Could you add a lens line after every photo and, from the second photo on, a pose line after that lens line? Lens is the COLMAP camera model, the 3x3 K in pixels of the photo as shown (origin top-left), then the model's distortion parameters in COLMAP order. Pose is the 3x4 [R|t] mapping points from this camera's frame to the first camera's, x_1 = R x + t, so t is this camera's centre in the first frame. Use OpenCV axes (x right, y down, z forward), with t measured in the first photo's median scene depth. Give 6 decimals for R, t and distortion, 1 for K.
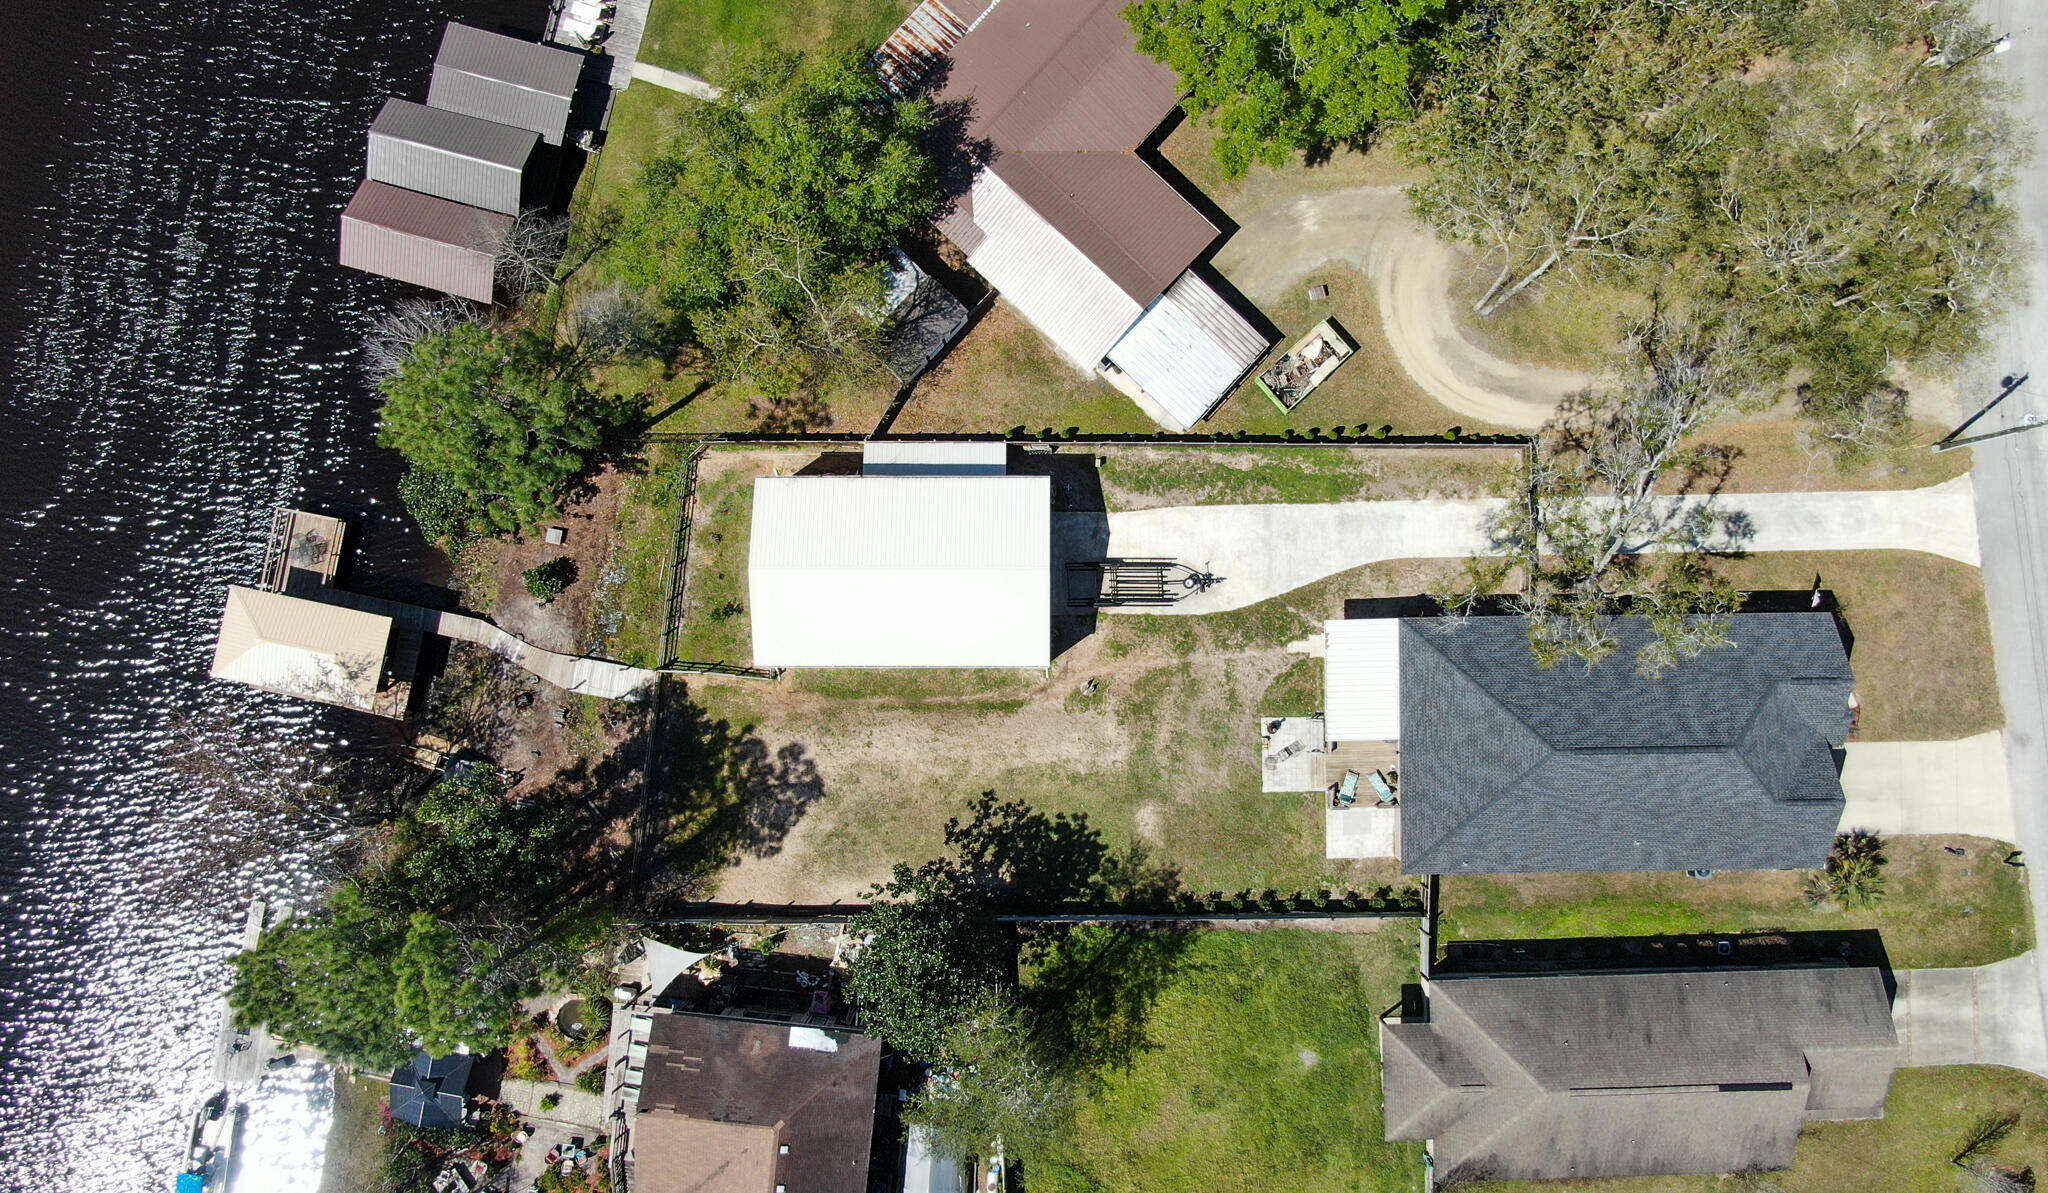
lens RADIAL K [[1539.4, 0, 1024.0], [0, 1539.4, 596.5], [0, 0, 1]] dist [-0.005258, -0.001386]
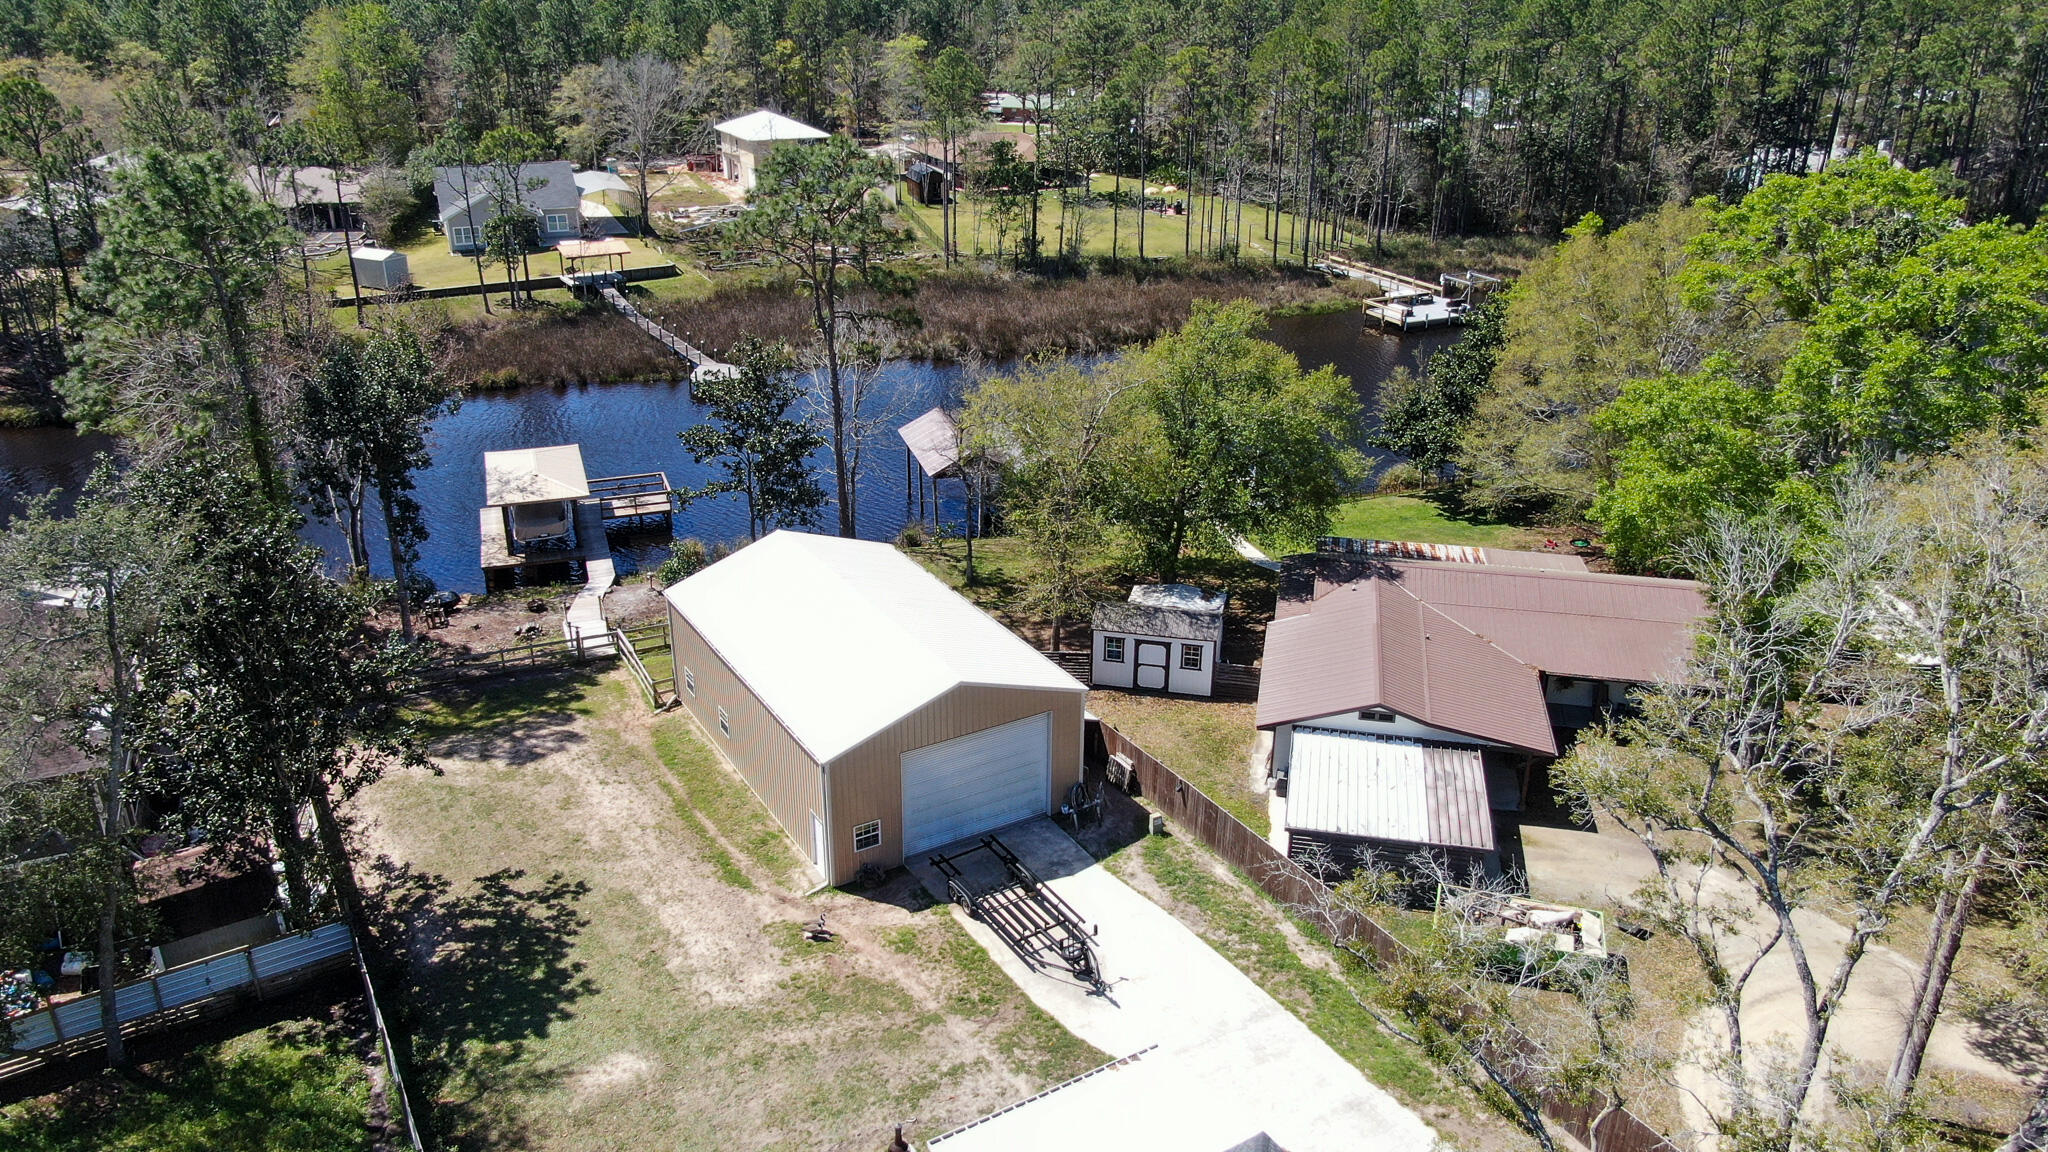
lens RADIAL K [[1471.9, 0, 1024.0], [0, 1471.9, 576.0], [0, 0, 1]] dist [-0.034591, 0.026556]
pose [[0.515746, 0.328428, -0.791291, 0.460171], [-0.856741, 0.196509, -0.476843, 0.224646], [-0.001113, 0.923861, 0.382726, 0.675264]]
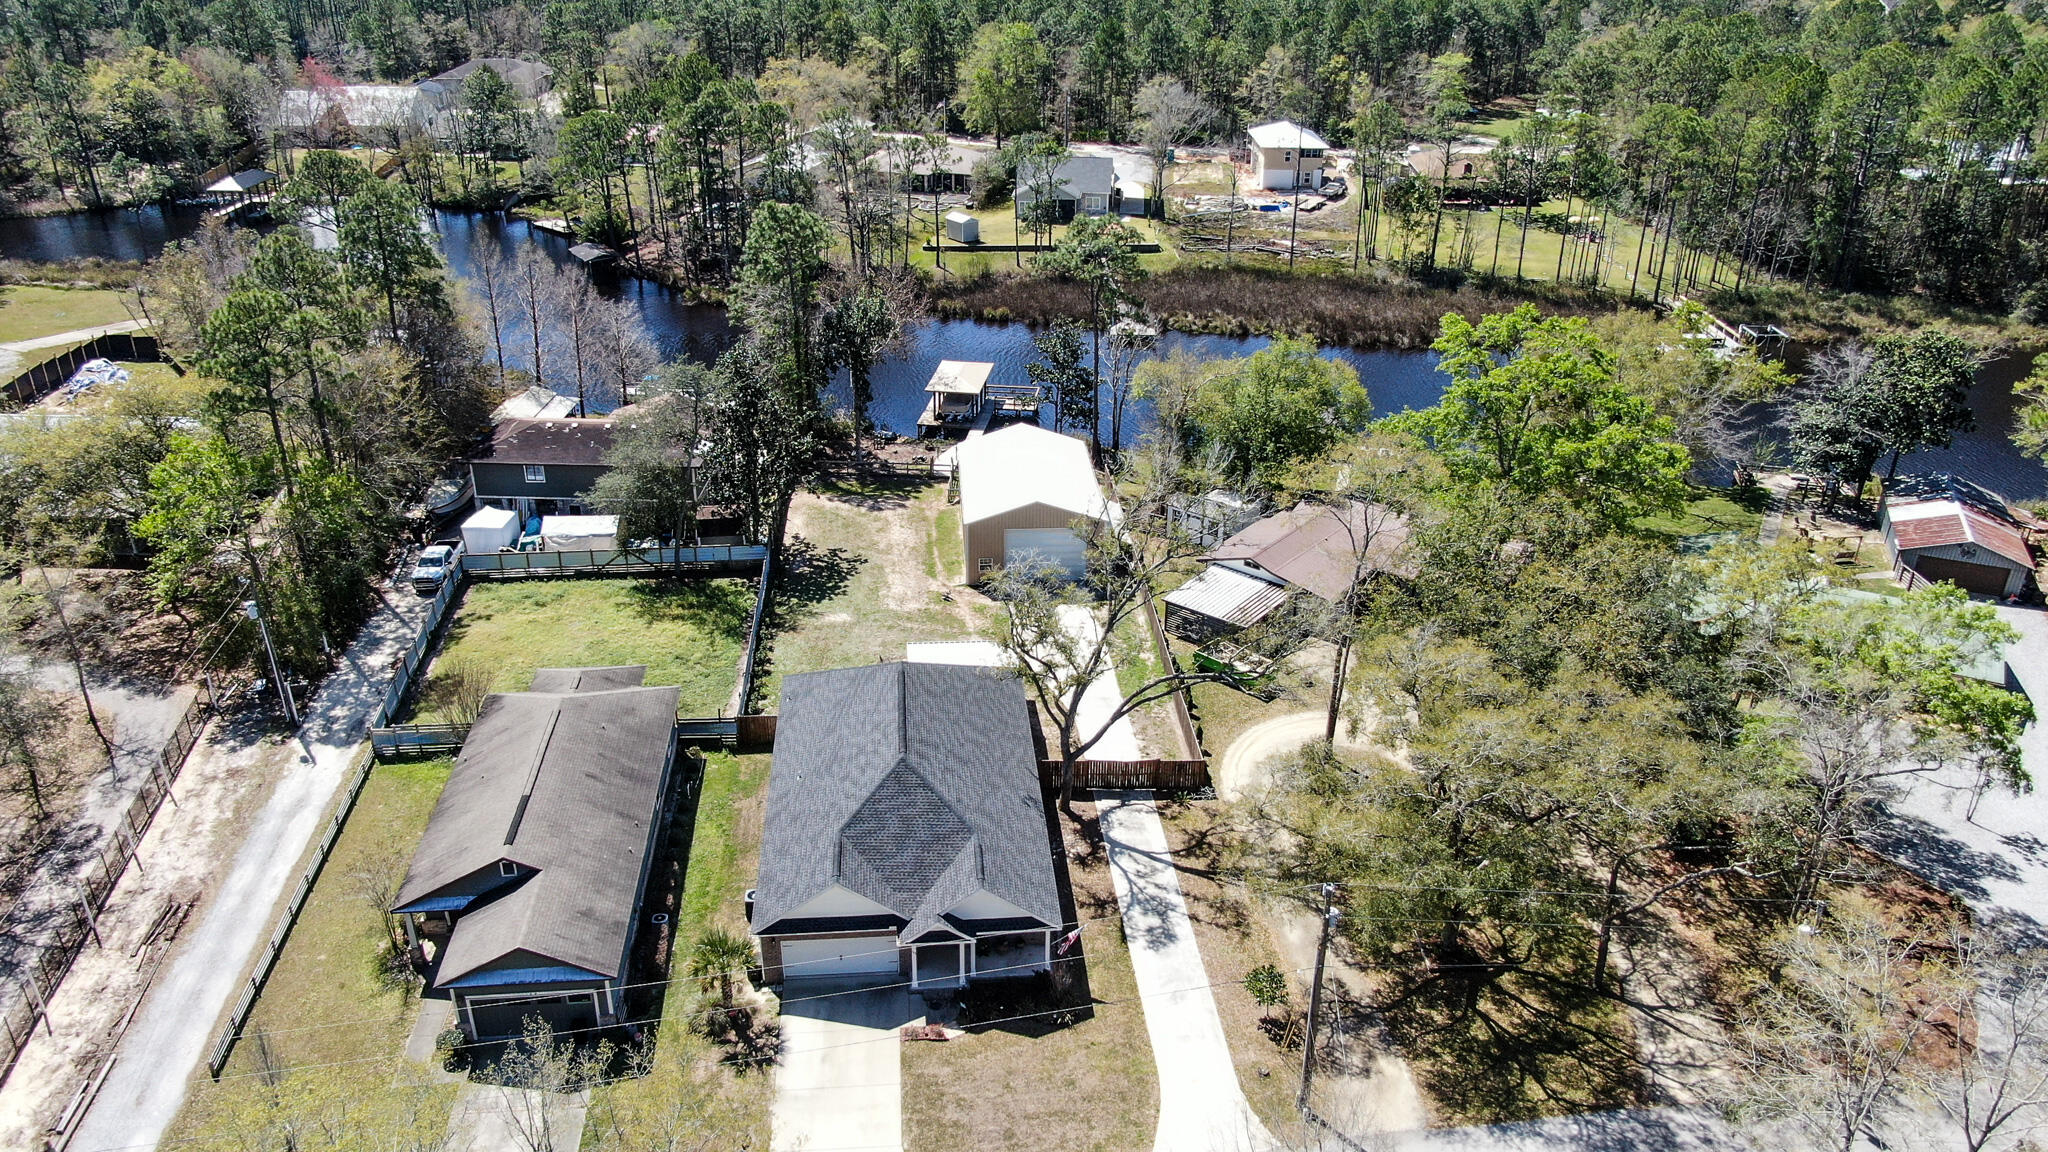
lens RADIAL K [[1471.9, 0, 1024.0], [0, 1471.9, 576.0], [0, 0, 1]] dist [-0.034591, 0.026556]
pose [[0.070329, 0.425772, -0.902093, 1.107669], [-0.997485, 0.022076, -0.067346, 0.077968], [-0.008759, 0.904561, 0.426254, 0.477822]]
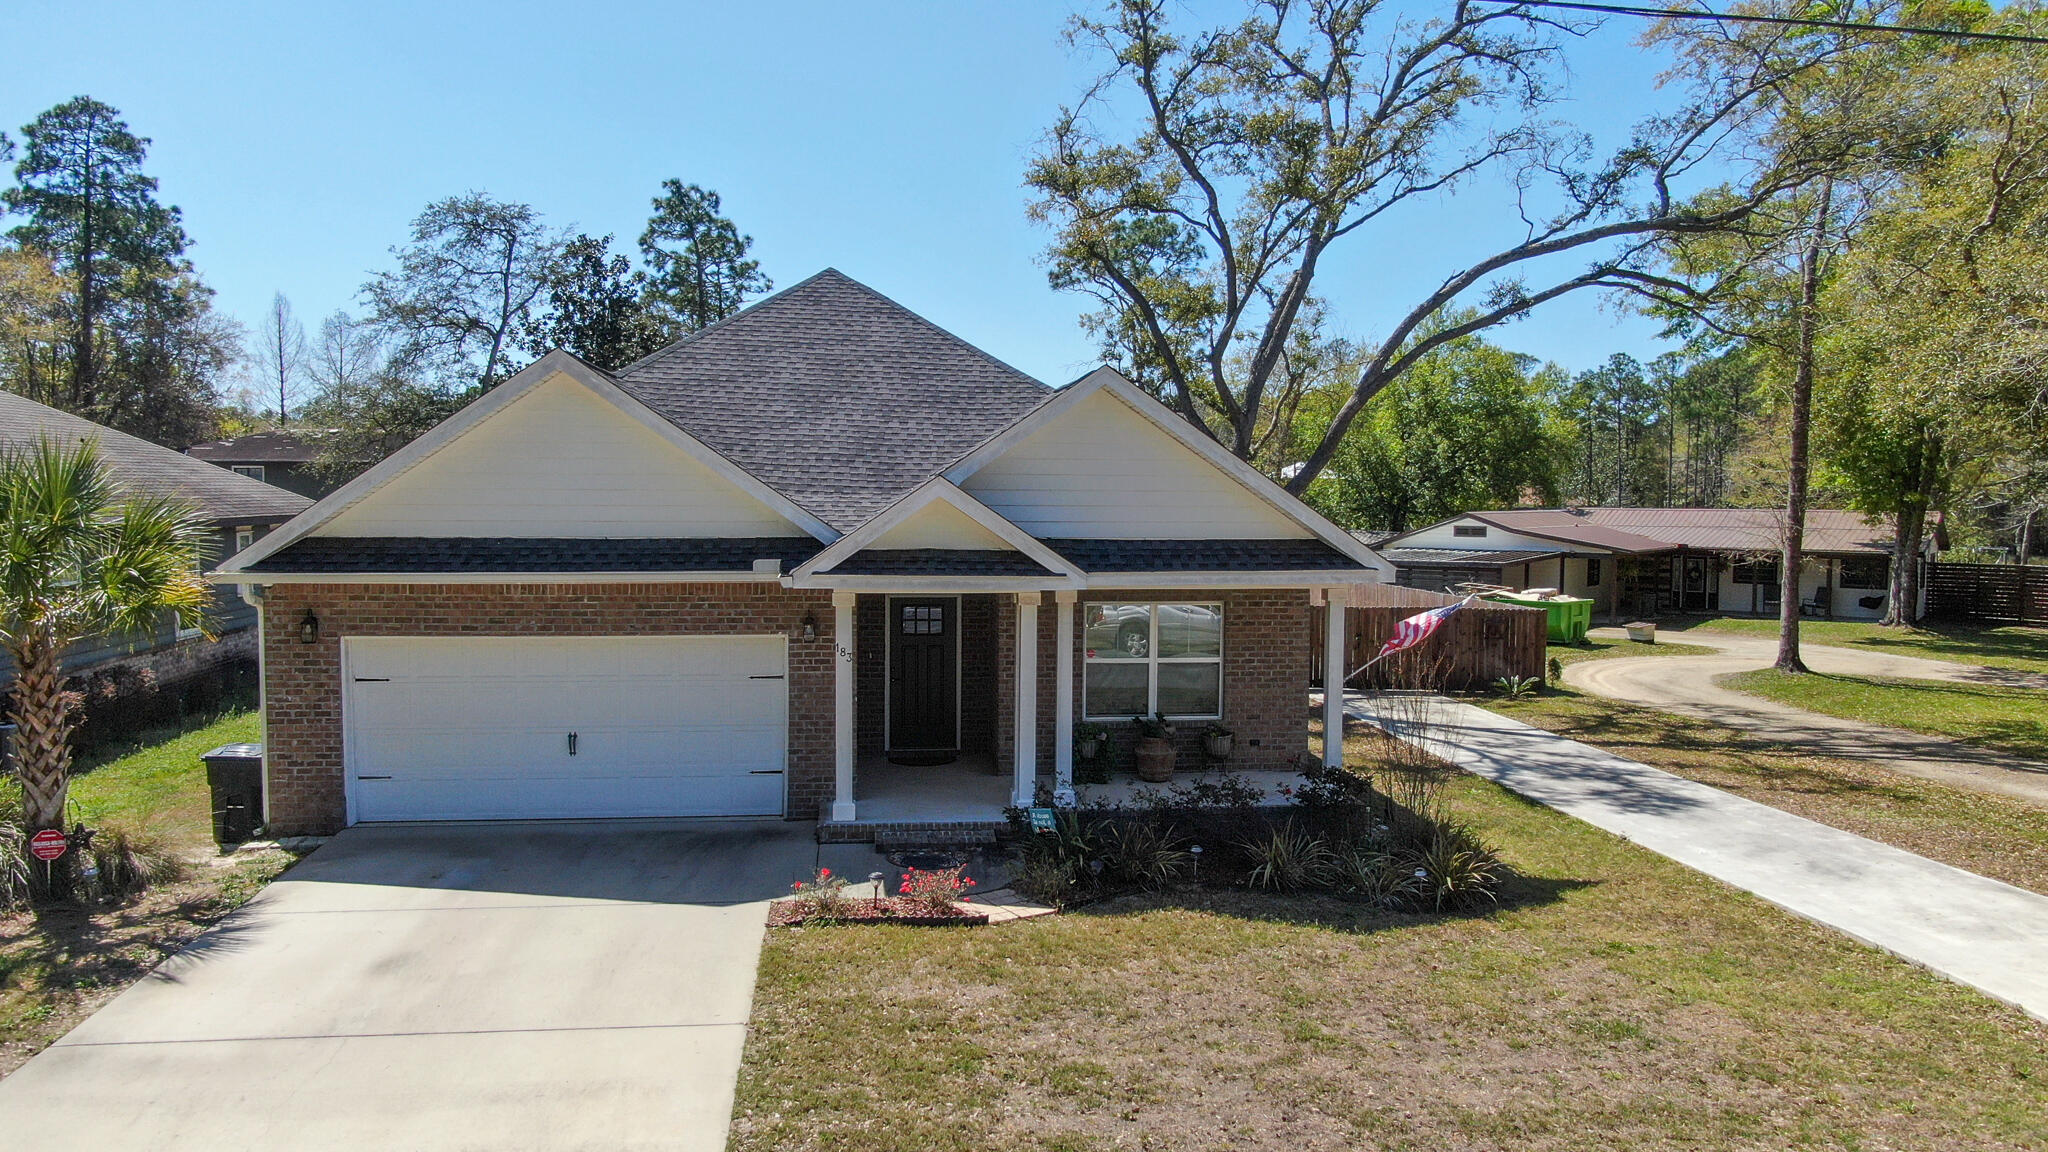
lens RADIAL K [[1471.9, 0, 1024.0], [0, 1471.9, 576.0], [0, 0, 1]] dist [-0.034591, 0.026556]
pose [[0.097843, 0.043545, -0.994249, 0.704187], [-0.995187, -0.001212, -0.097989, 0.083152], [-0.005472, 0.999051, 0.043217, 0.953783]]
